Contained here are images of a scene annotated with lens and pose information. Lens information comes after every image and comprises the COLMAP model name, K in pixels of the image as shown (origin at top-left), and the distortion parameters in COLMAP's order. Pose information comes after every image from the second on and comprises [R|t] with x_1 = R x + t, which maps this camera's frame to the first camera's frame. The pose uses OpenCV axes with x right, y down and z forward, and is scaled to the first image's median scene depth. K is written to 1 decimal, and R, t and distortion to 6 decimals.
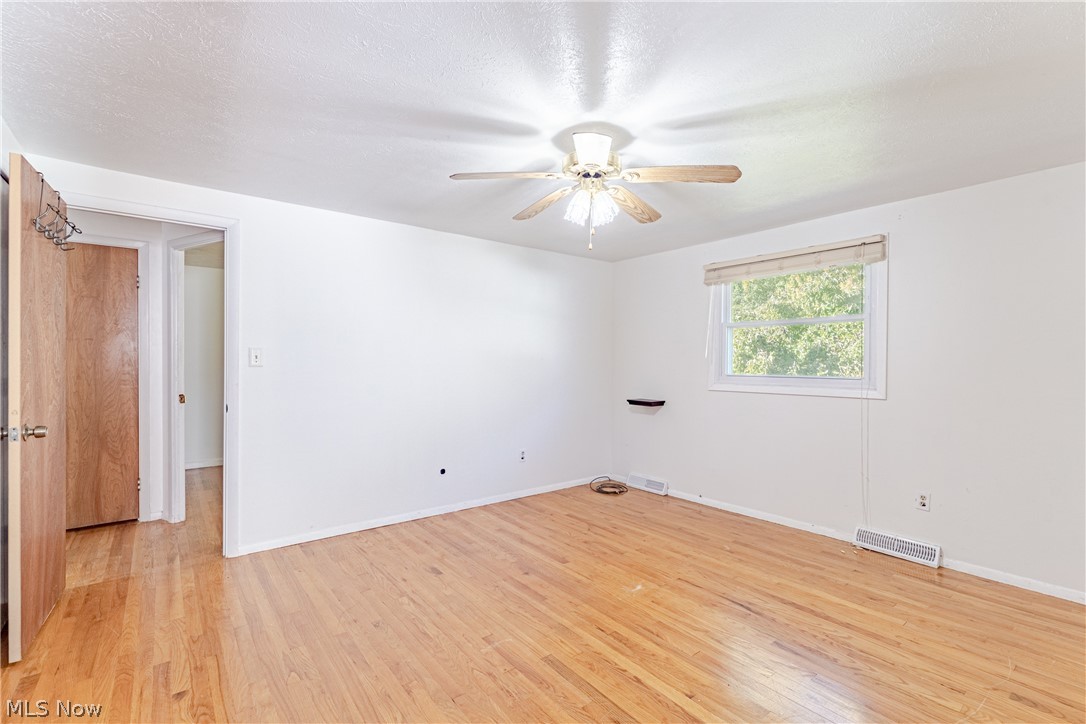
lens RADIAL K [[490.2, 0, 543.7], [0, 490.2, 366.3], [0, 0, 1]] dist [0.000456, 0.000933]
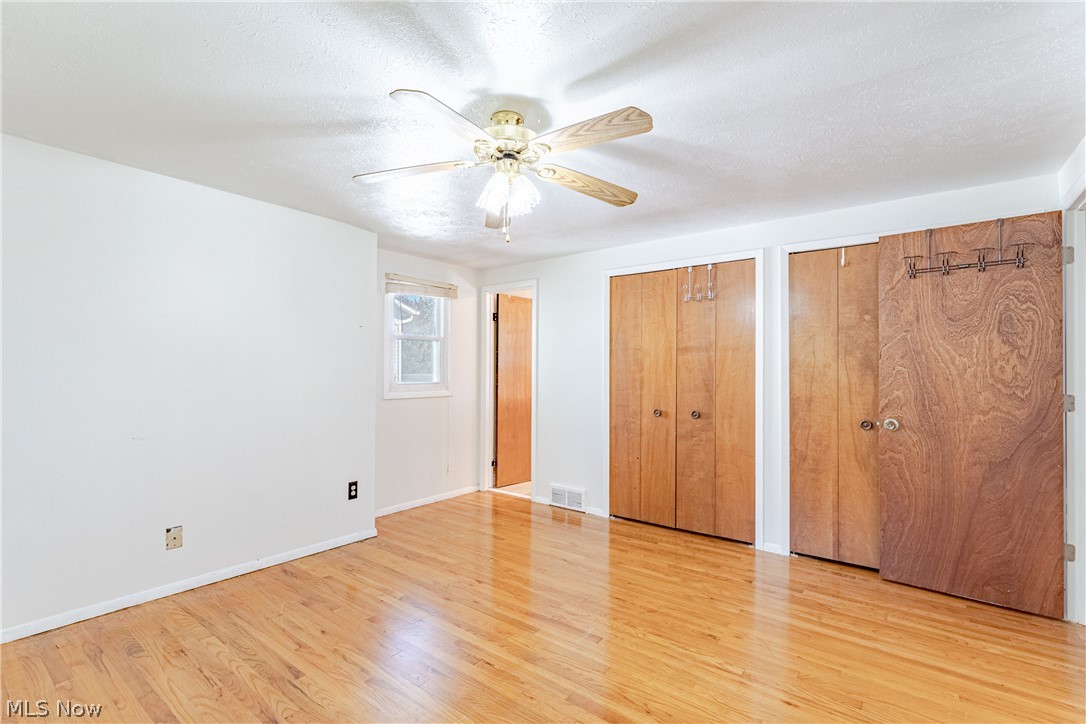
lens RADIAL K [[490.2, 0, 546.3], [0, 490.2, 365.1], [0, 0, 1]] dist [0.000456, 0.000933]
pose [[-0.967145, -0.015607, -0.253747, 0.262699], [-0.013558, 0.999860, -0.009819, -0.013764], [0.253865, -0.006056, -0.967221, 1.971968]]
